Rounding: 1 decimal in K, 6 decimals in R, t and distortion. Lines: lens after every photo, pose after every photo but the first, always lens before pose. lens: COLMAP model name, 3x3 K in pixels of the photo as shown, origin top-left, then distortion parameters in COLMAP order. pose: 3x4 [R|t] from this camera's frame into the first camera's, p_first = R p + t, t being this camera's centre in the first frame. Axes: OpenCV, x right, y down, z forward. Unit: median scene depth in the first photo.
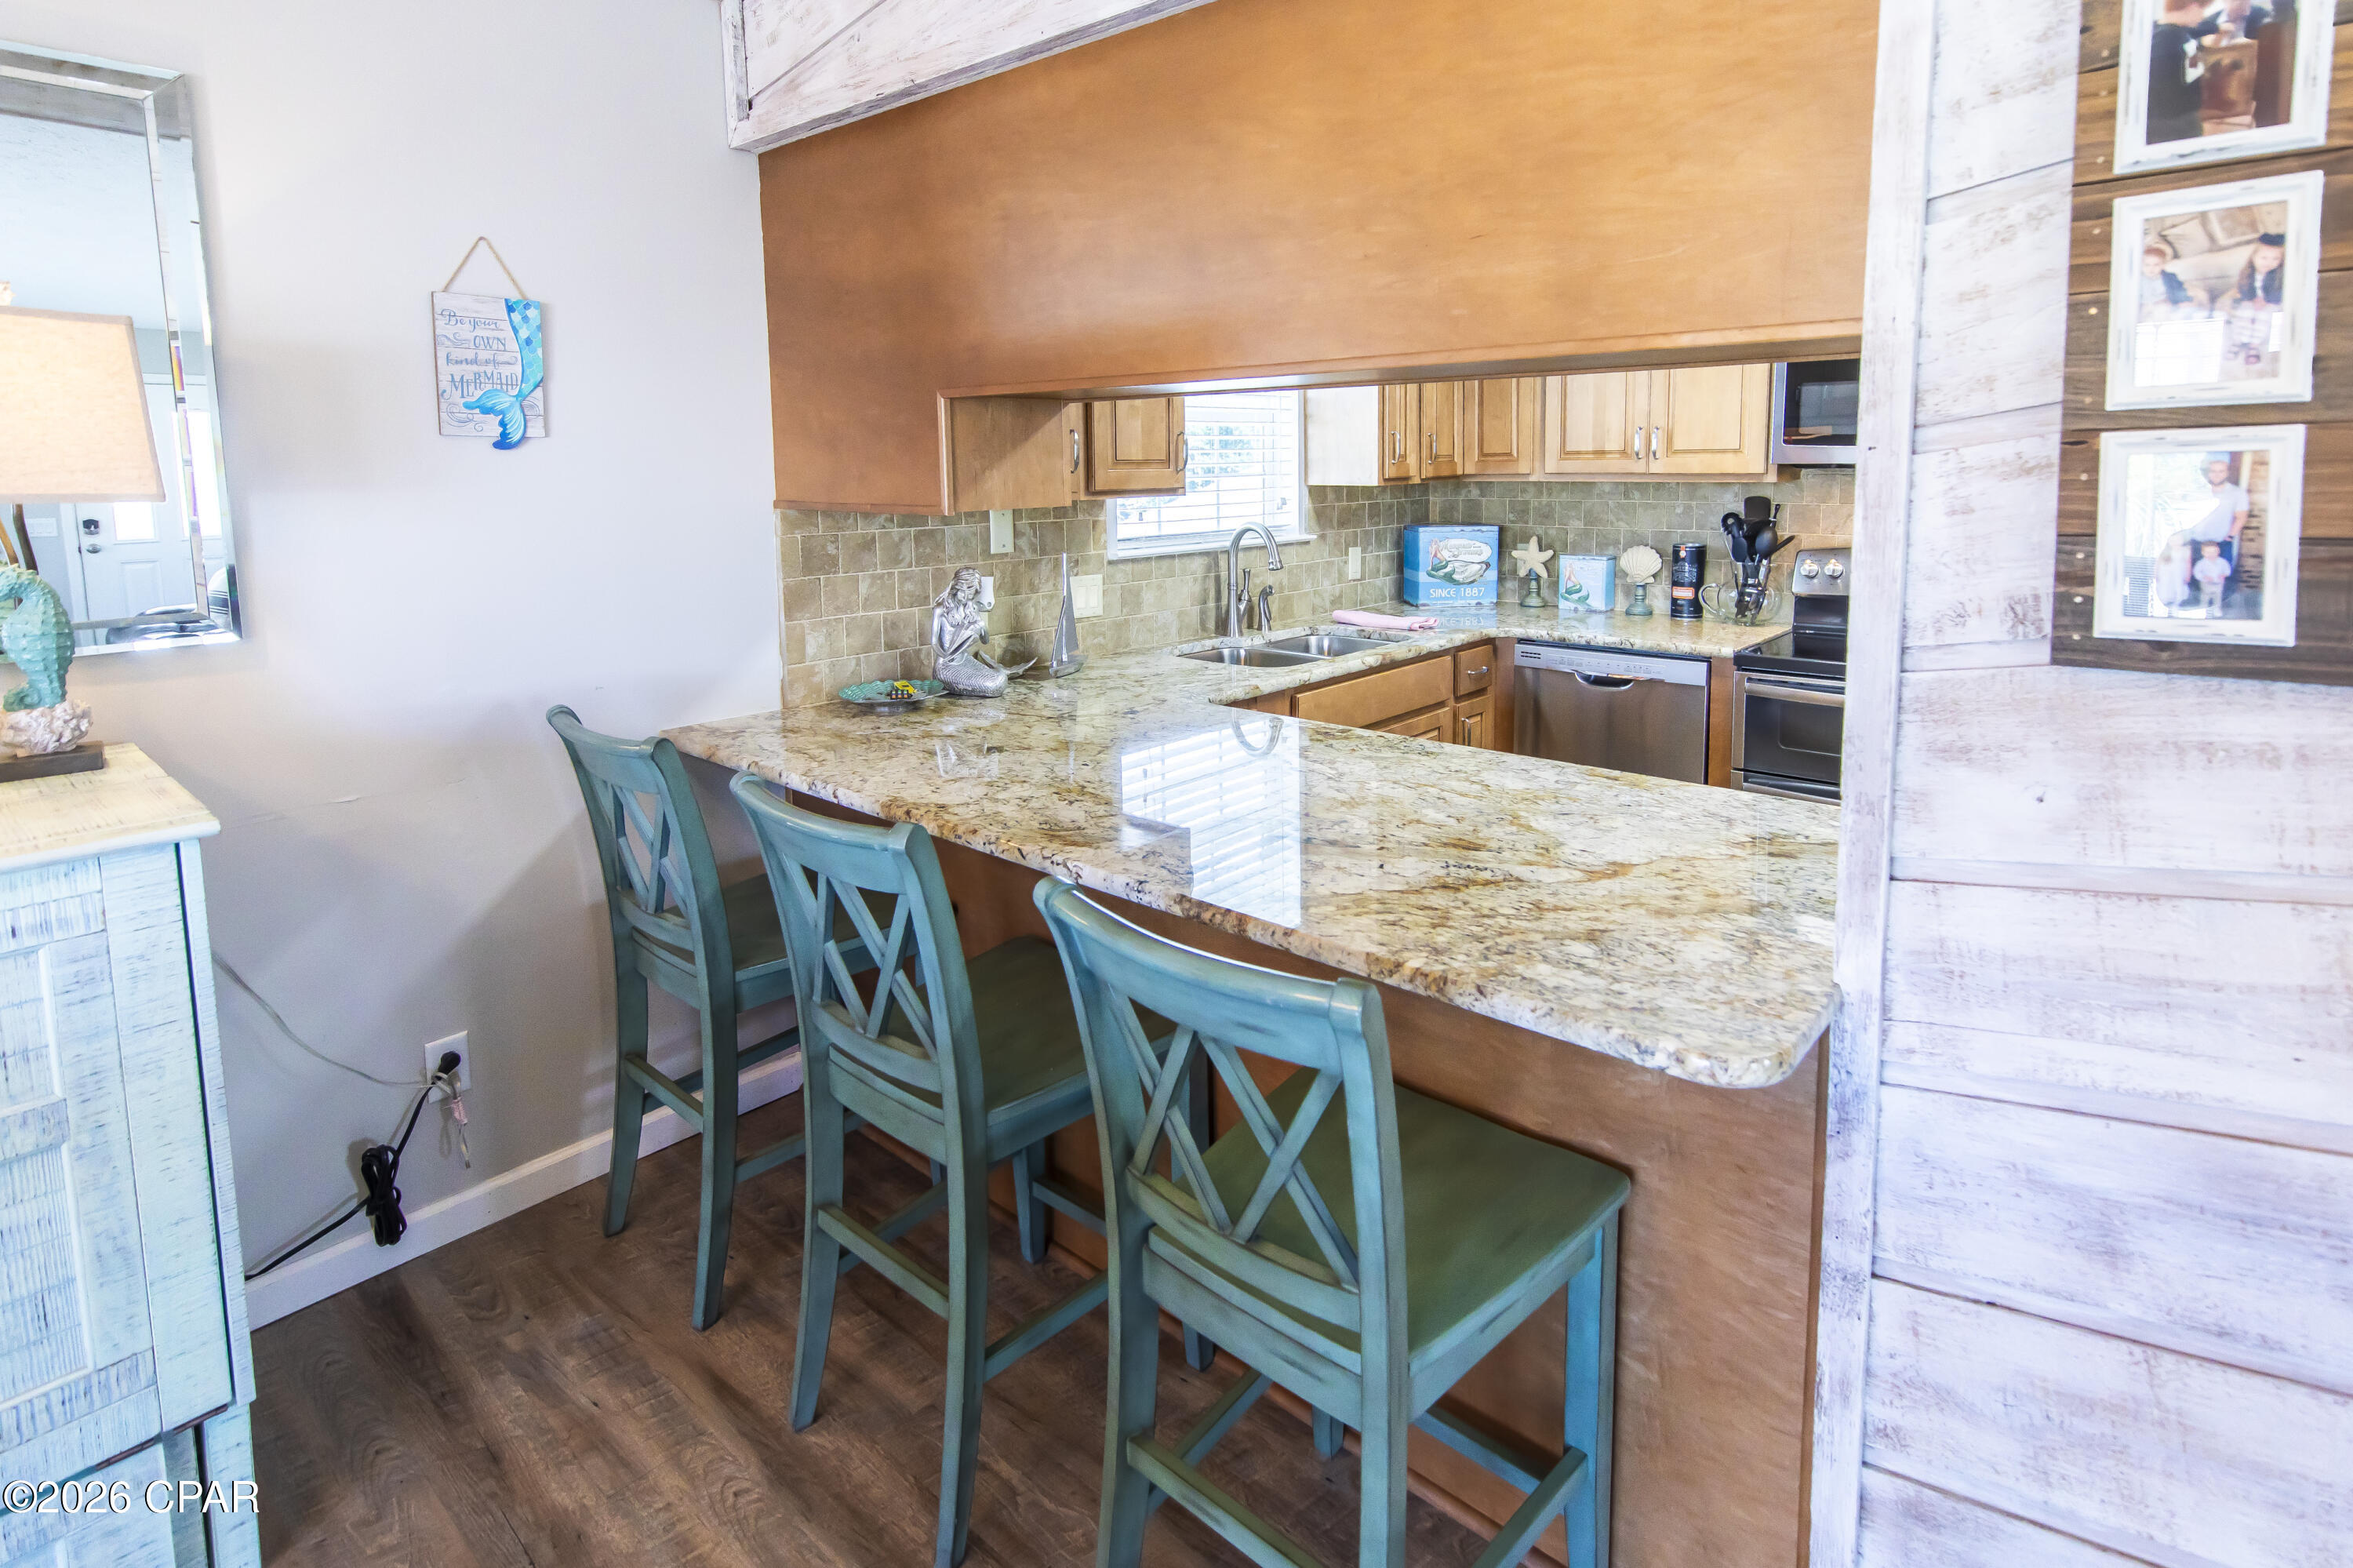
lens RADIAL K [[1182.5, 0, 1223.6], [0, 1182.5, 585.4], [0, 0, 1]] dist [0.003329, 0.000692]
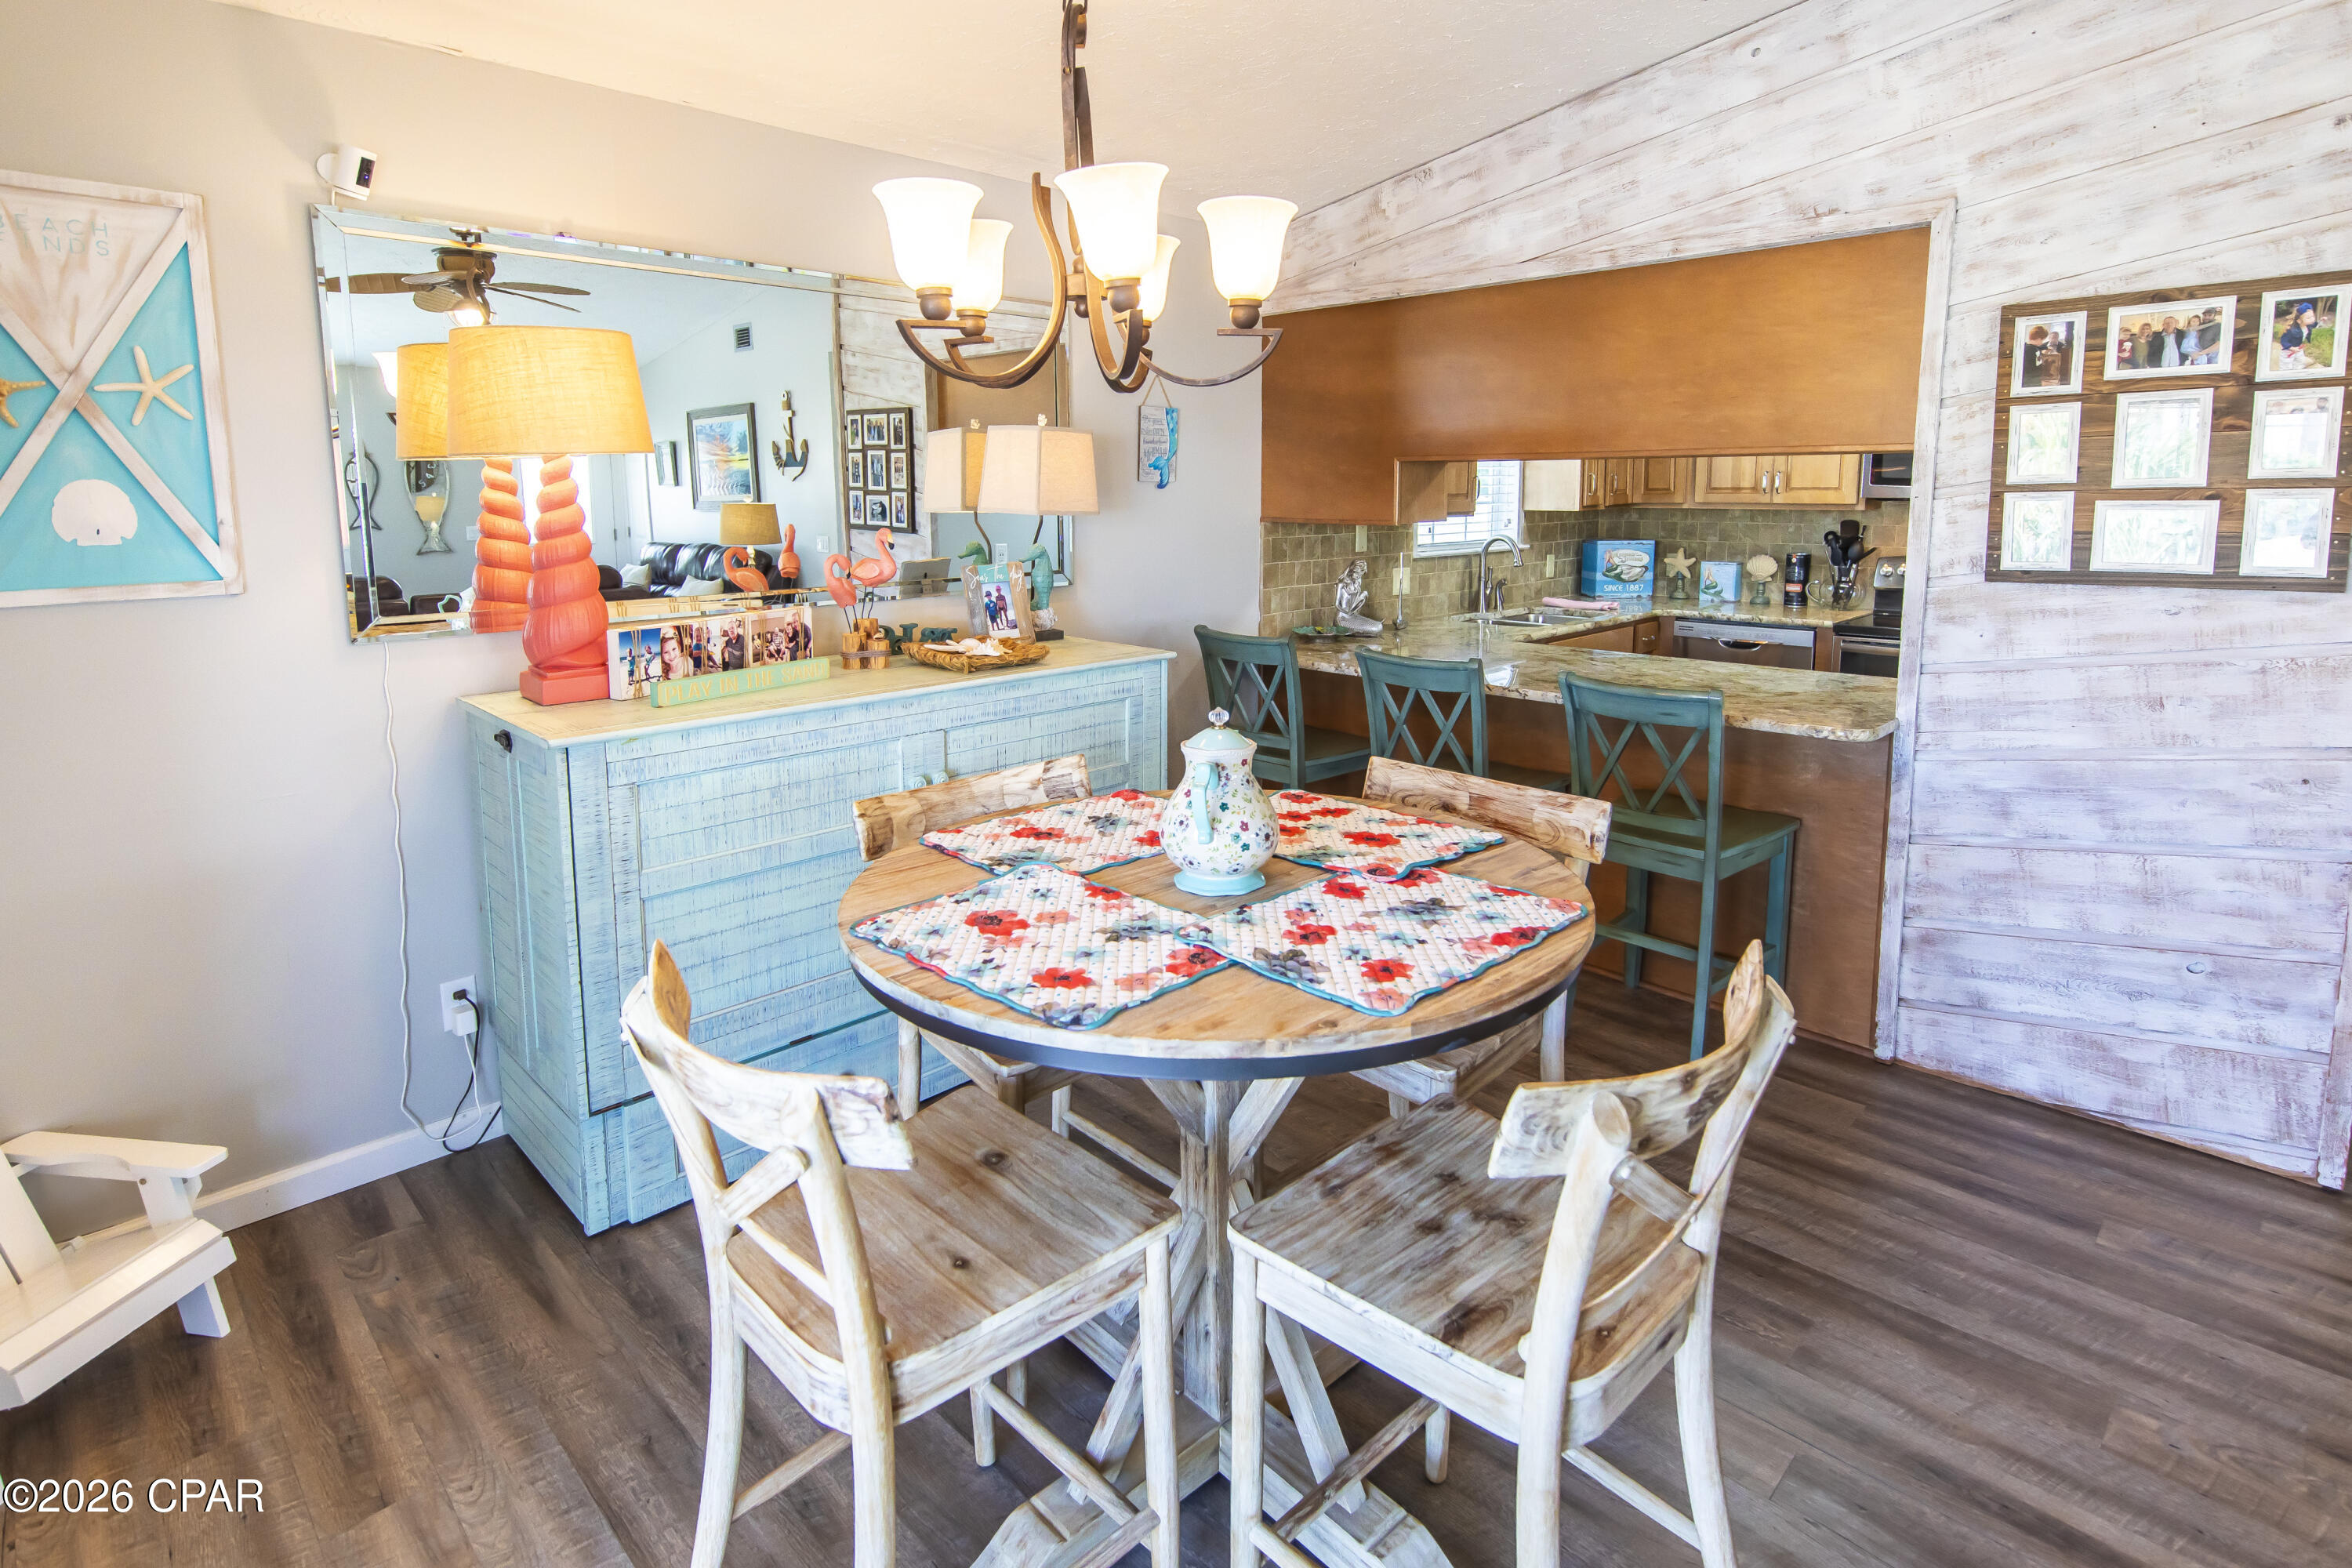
lens RADIAL K [[1183.8, 0, 1178.4], [0, 1183.8, 630.9], [0, 0, 1]] dist [-0.001594, 0.000963]
pose [[0.996932, 0.013579, -0.077082, -0.383157], [-0.012204, 0.999758, 0.018288, 0.066103], [0.077312, -0.017291, 0.996857, -0.764790]]
